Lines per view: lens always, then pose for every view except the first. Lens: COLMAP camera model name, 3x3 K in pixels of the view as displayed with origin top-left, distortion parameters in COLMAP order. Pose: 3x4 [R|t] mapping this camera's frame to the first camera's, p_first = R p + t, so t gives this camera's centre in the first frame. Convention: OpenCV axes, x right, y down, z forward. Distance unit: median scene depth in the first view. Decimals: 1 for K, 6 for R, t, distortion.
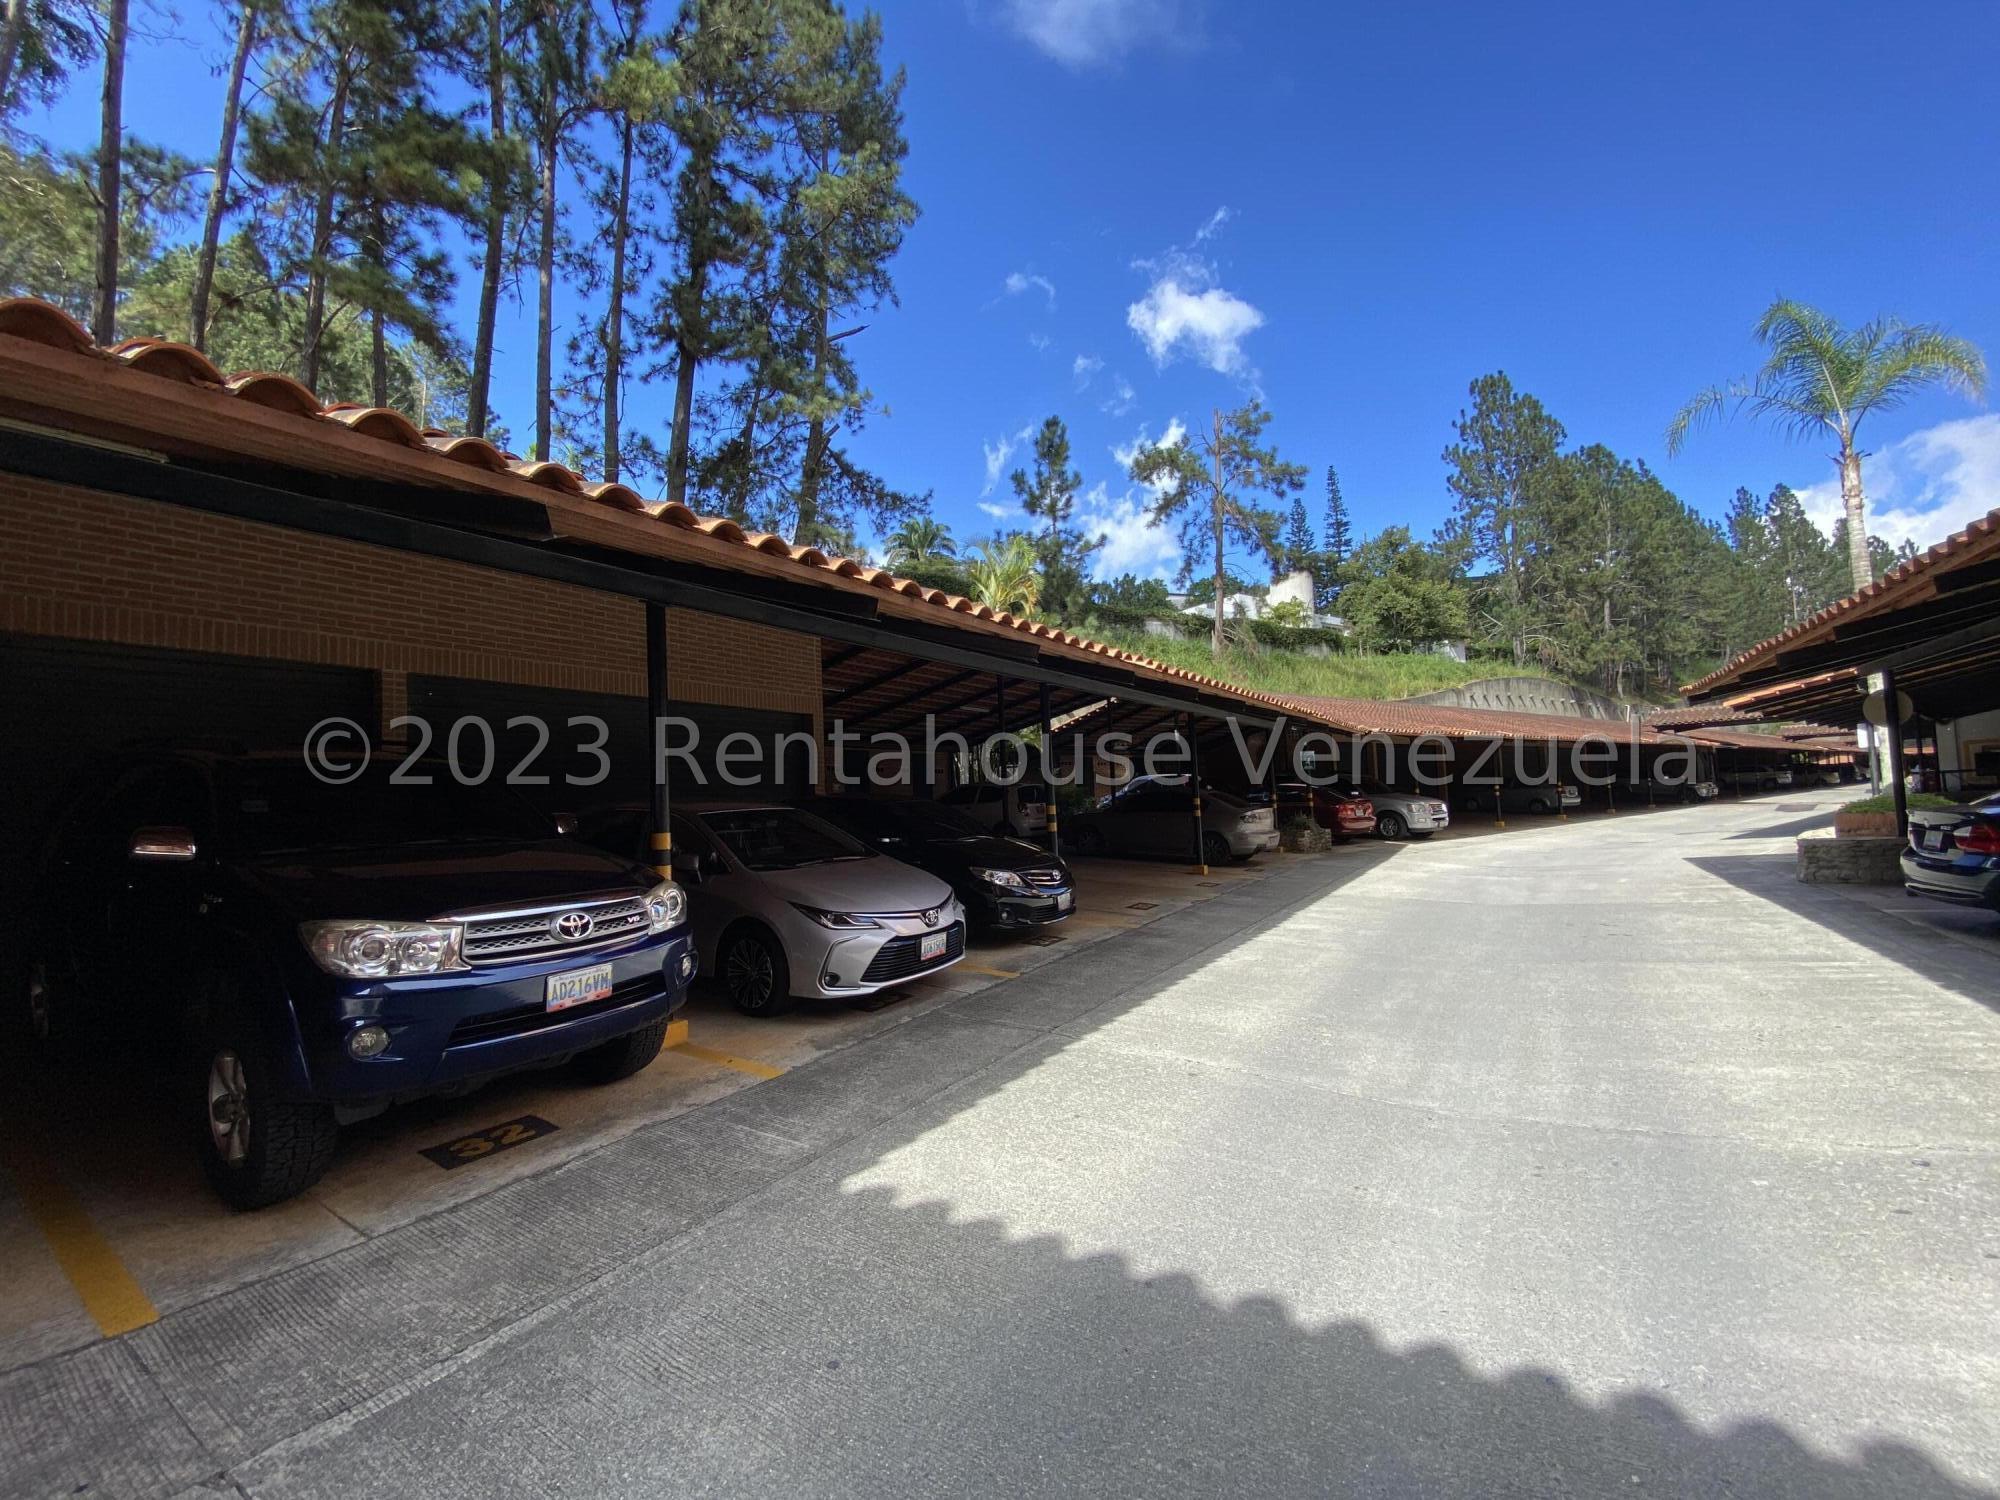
lens RADIAL K [[812.3, 0, 1000.0], [0, 812.3, 750.0], [0, 0, 1]] dist [0.000278, 0.000058]
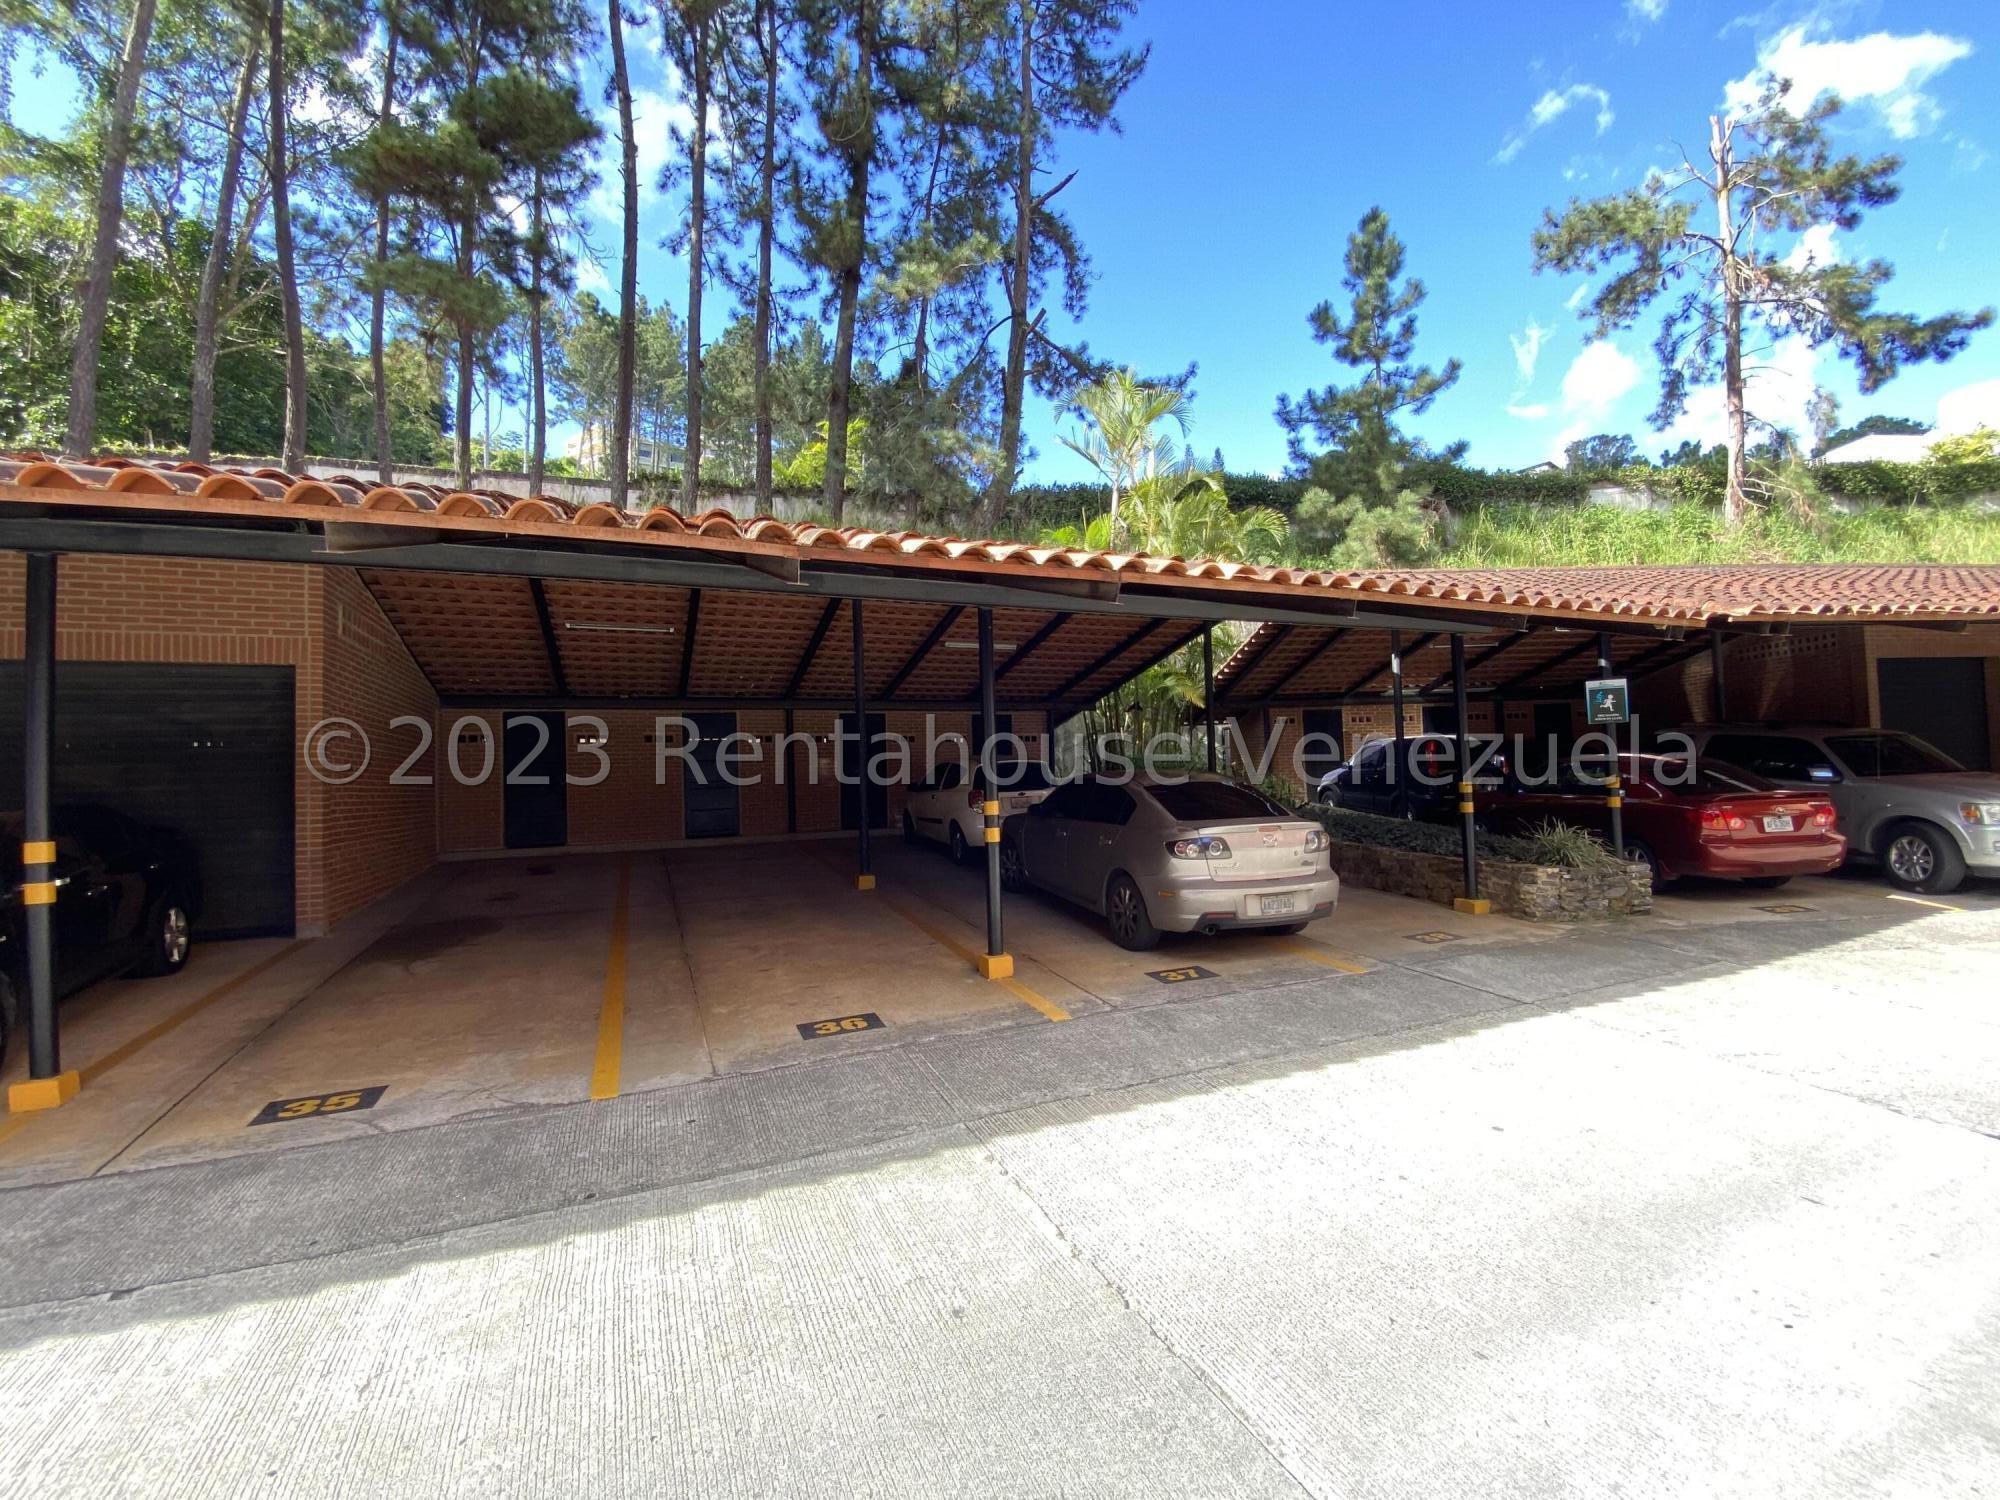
lens RADIAL K [[855.9, 0, 1000.0], [0, 855.9, 750.0], [0, 0, 1]] dist [-0.000875, -0.012325]
pose [[0.842035, -0.025026, -0.538842, 0.176732], [0.048359, 0.998403, 0.029201, 0.003465], [0.537251, -0.050646, 0.841900, 0.213963]]
